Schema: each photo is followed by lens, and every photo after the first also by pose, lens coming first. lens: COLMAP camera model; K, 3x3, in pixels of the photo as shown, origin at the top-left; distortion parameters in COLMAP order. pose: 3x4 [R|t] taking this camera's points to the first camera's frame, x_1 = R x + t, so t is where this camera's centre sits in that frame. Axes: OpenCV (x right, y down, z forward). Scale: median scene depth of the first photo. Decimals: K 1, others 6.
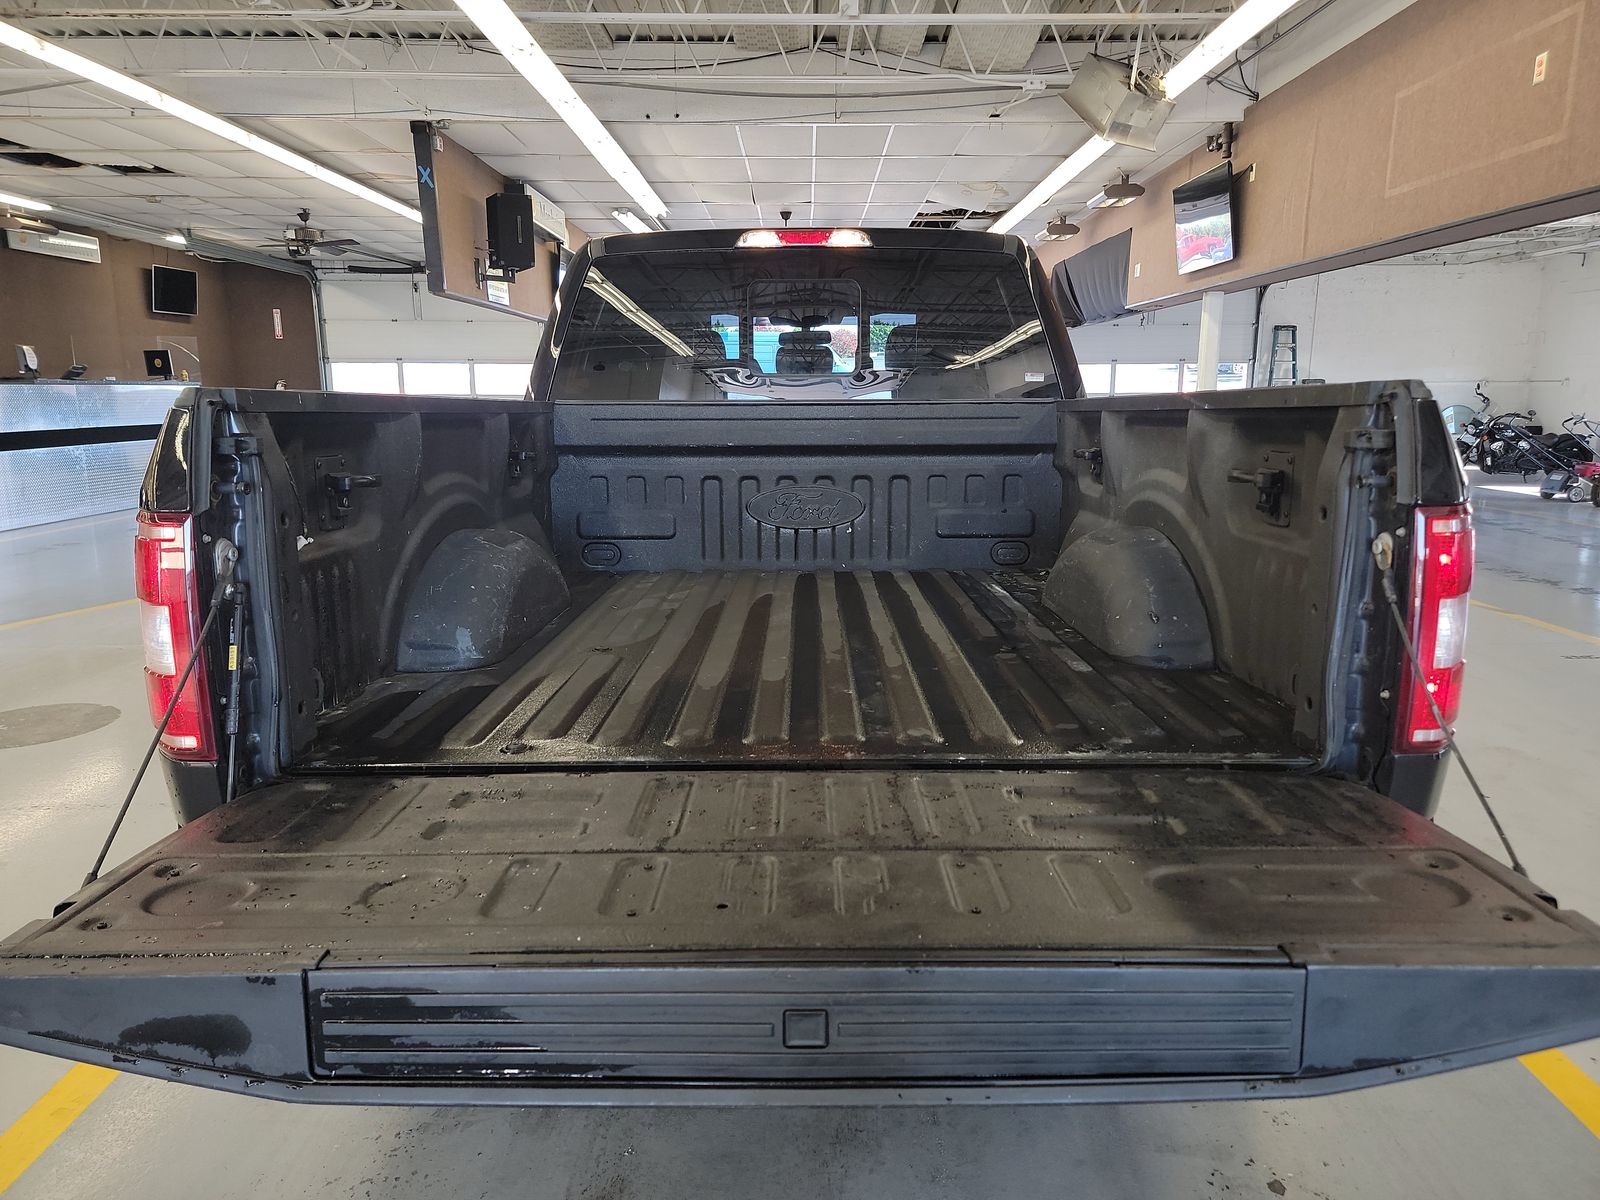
lens RADIAL K [[1109.2, 0, 796.3], [0, 1109.2, 609.8], [0, 0, 1]] dist [0.069518, -0.056244]
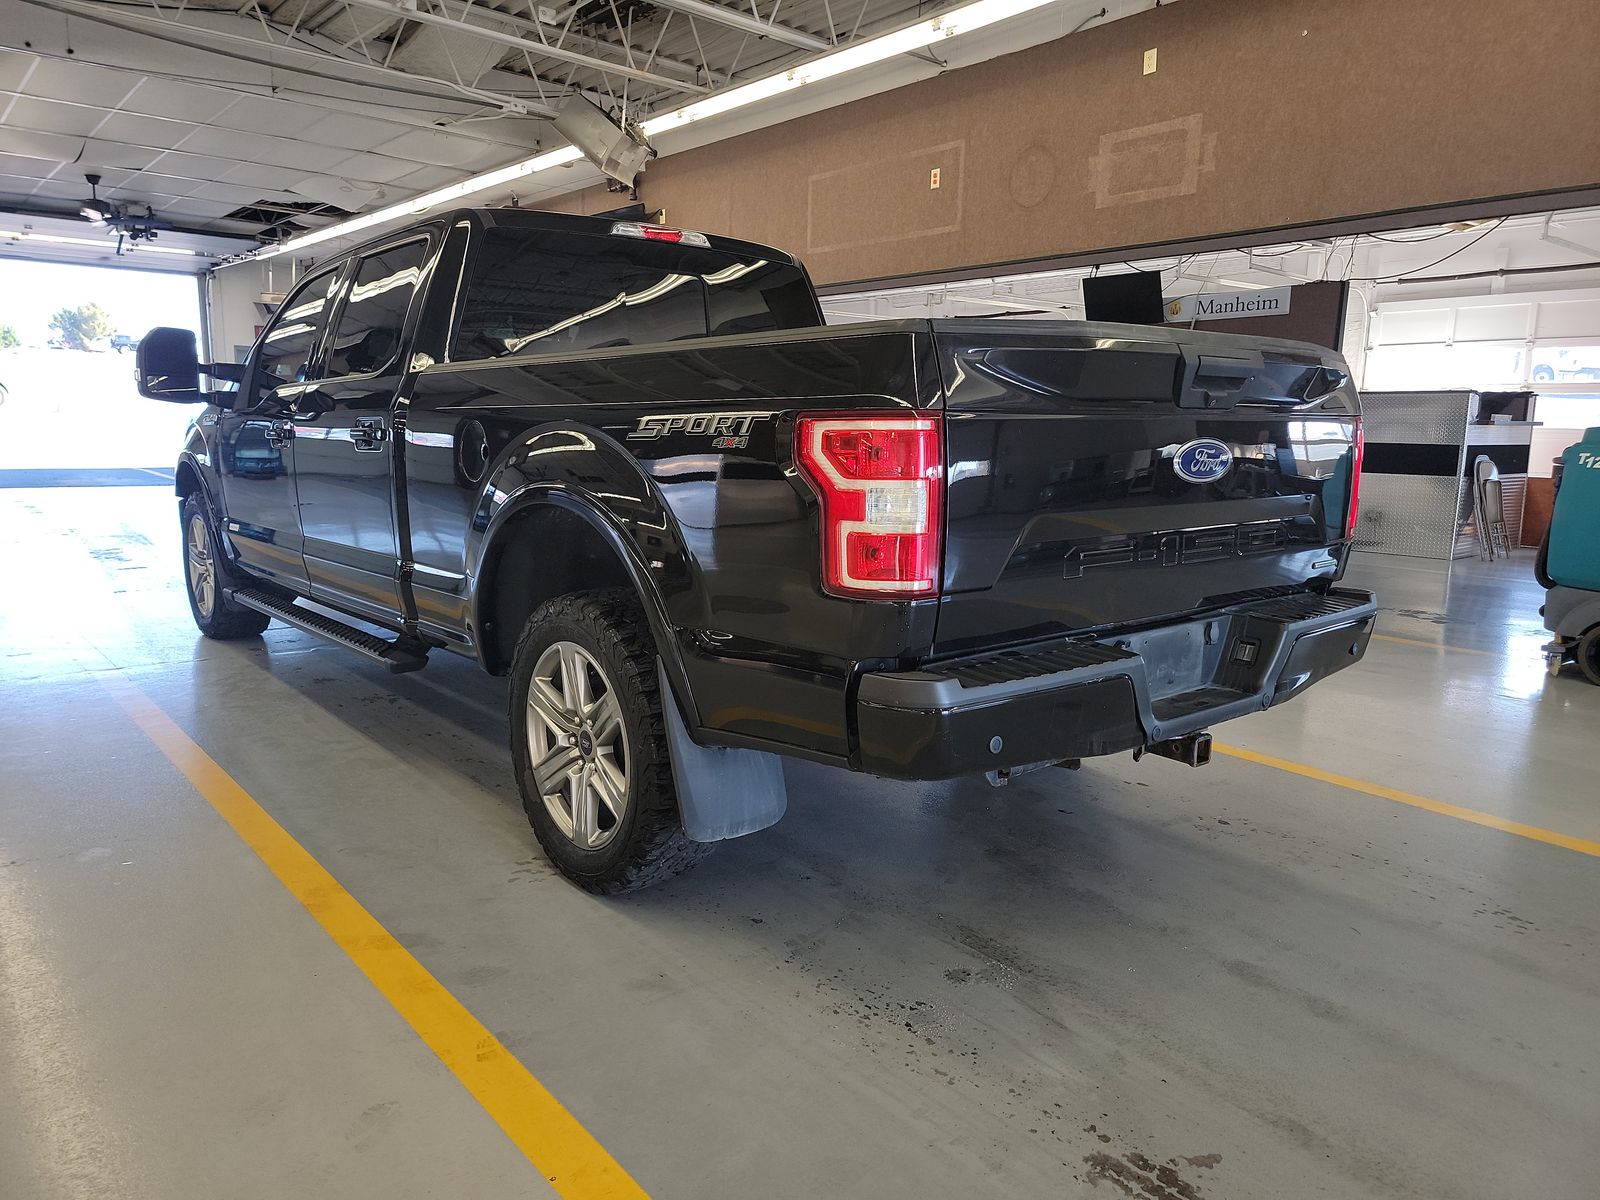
lens RADIAL K [[1109.2, 0, 796.3], [0, 1109.2, 609.8], [0, 0, 1]] dist [0.069518, -0.056244]
pose [[0.759789, -0.091342, 0.643721, -0.277962], [0.104176, 0.994393, 0.018142, 0.019892], [-0.641769, 0.053276, 0.765045, 0.019312]]
